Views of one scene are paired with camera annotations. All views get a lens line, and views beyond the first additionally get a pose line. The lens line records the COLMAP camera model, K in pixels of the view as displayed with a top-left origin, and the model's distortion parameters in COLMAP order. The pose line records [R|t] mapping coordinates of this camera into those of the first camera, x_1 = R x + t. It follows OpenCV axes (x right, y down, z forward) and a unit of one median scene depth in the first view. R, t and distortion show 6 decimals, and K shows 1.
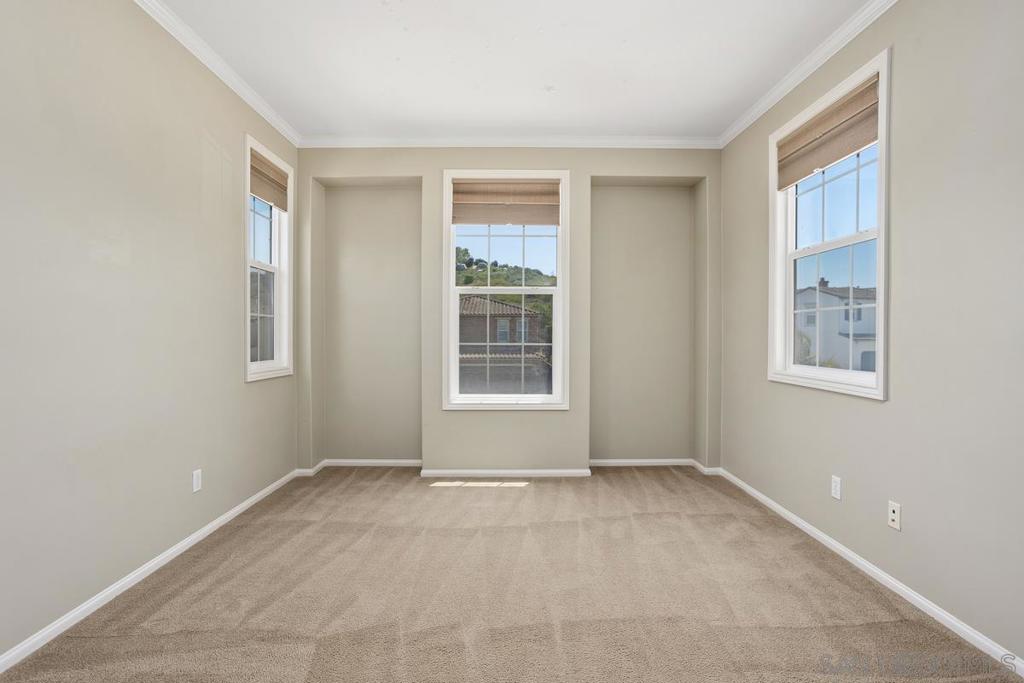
lens RADIAL K [[502.1, 0, 512.0], [0, 502.1, 341.5], [0, 0, 1]] dist [-0.064139, 0.042110]
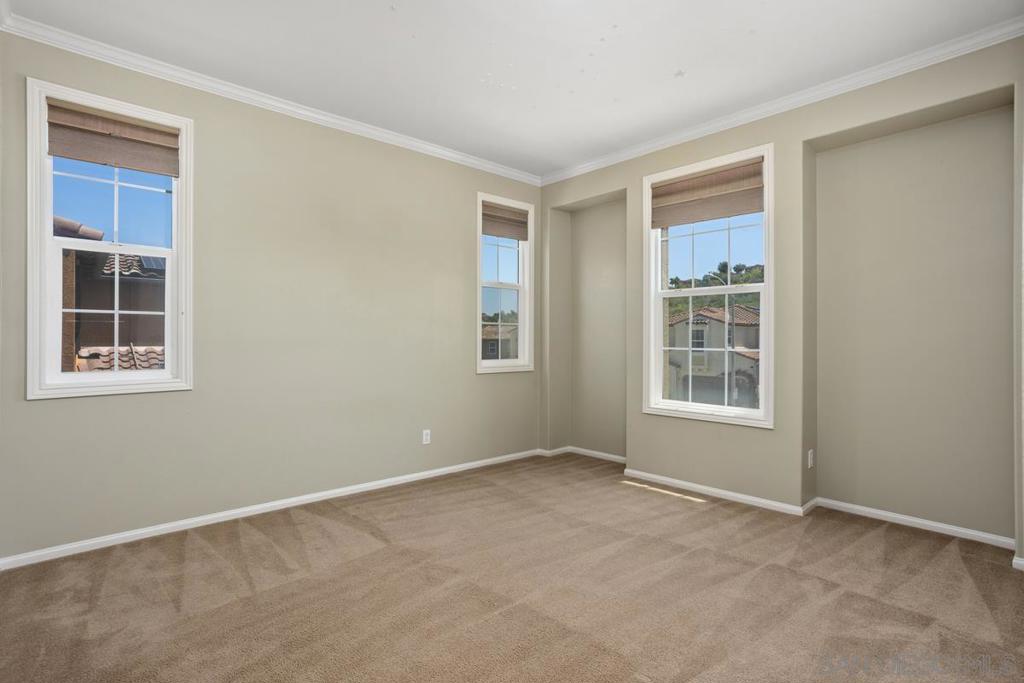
lens RADIAL K [[502.1, 0, 512.0], [0, 502.1, 341.5], [0, 0, 1]] dist [-0.064139, 0.042110]
pose [[0.657358, 0.004346, -0.753566, 0.475452], [-0.010323, 0.999941, -0.003238, -0.002869], [0.753507, 0.009908, 0.657365, 0.139043]]
